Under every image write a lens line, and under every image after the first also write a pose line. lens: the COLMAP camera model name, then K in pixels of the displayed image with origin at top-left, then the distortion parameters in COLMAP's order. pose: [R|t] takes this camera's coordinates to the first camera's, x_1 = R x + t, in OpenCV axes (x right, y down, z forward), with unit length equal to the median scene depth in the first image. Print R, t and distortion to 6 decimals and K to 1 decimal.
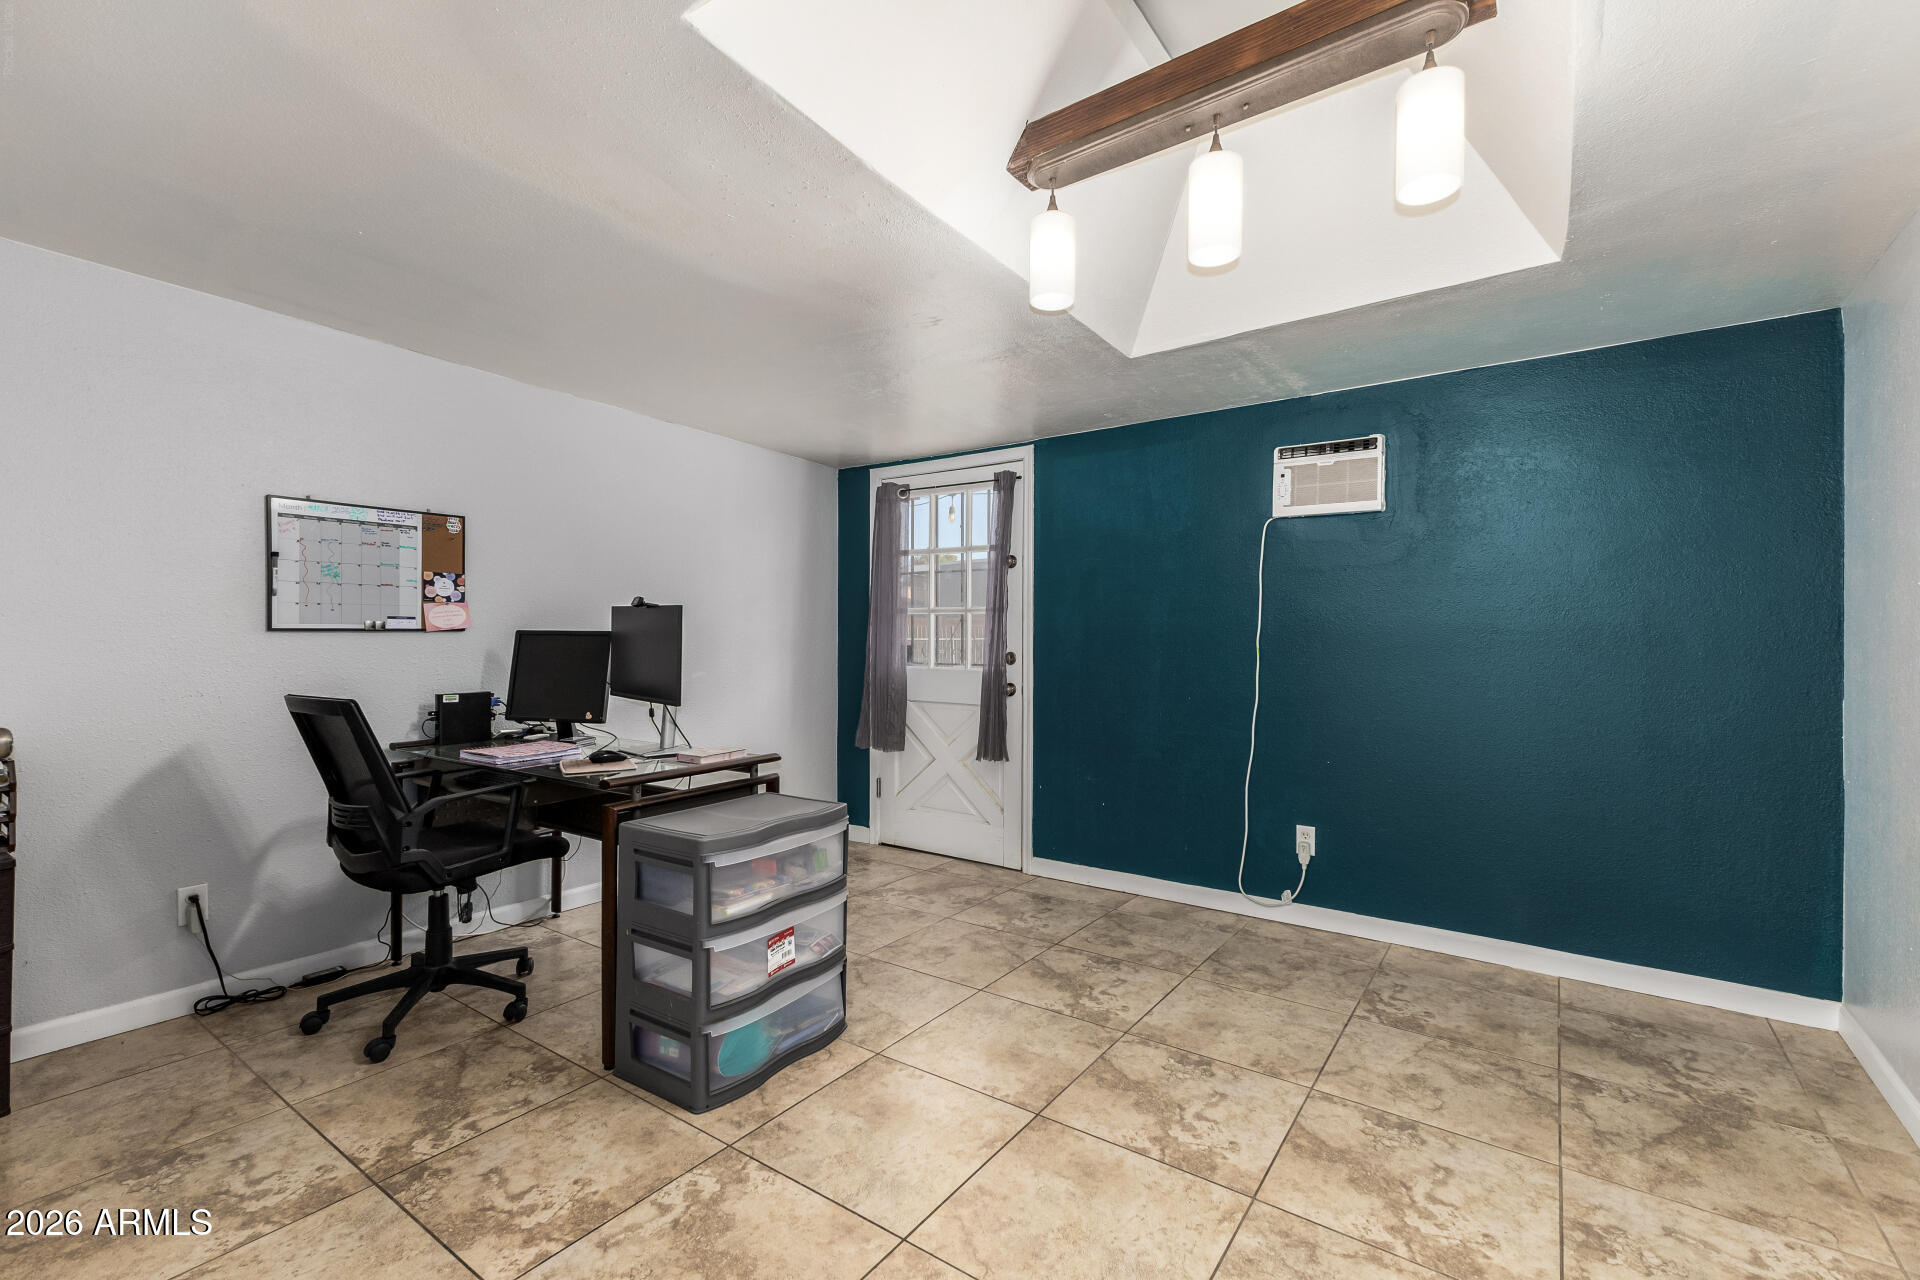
lens RADIAL K [[834.6, 0, 966.8], [0, 834.6, 638.9], [0, 0, 1]] dist [0.003148, 0.000128]
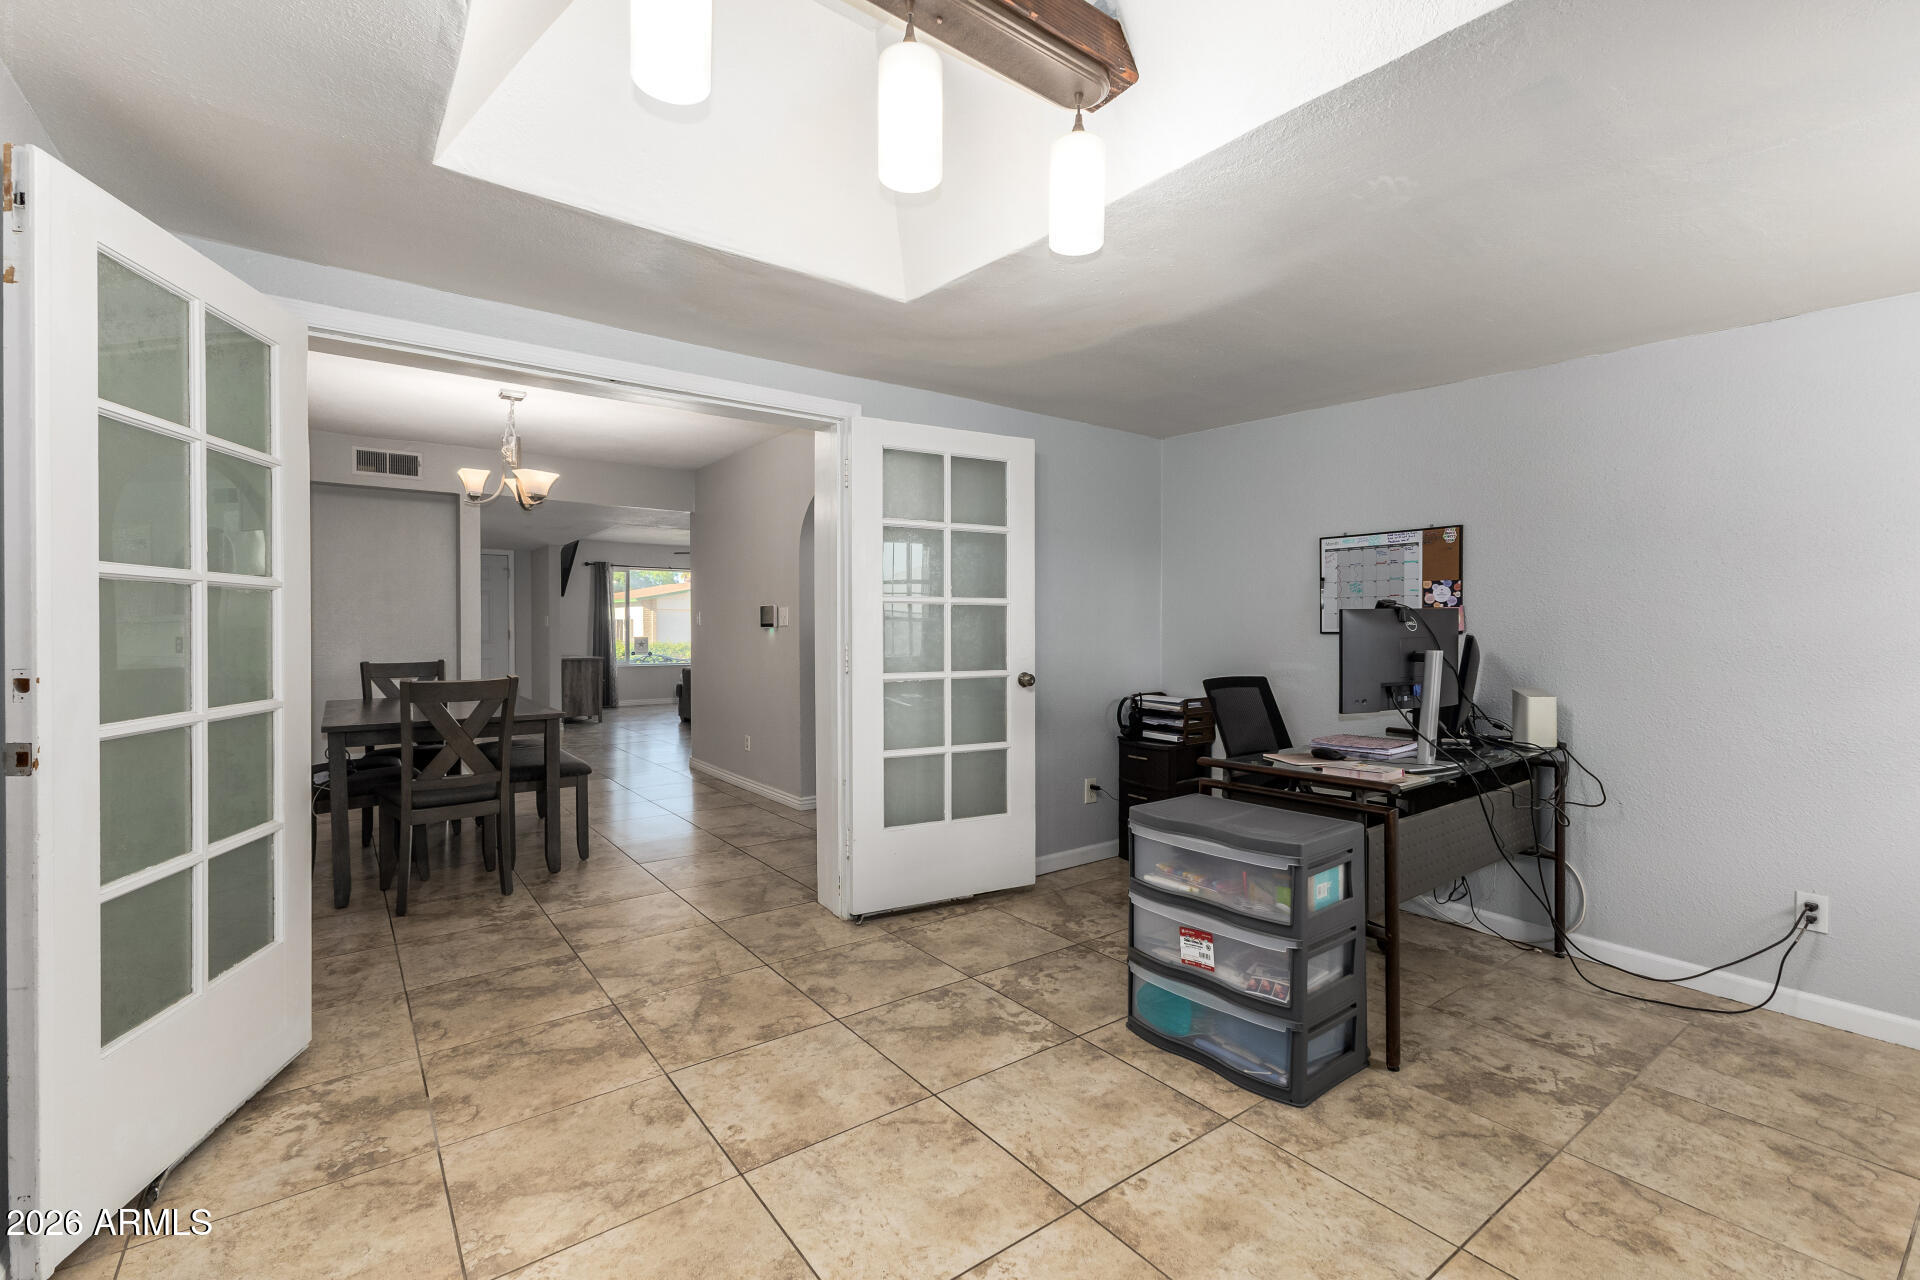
lens RADIAL K [[834.6, 0, 967.8], [0, 834.6, 634.6], [0, 0, 1]] dist [0.003148, 0.000128]
pose [[-0.310636, 0.005381, -0.950514, 0.697926], [-0.002551, 0.999976, 0.006495, -0.015962], [0.950525, 0.004442, -0.310615, 0.868077]]
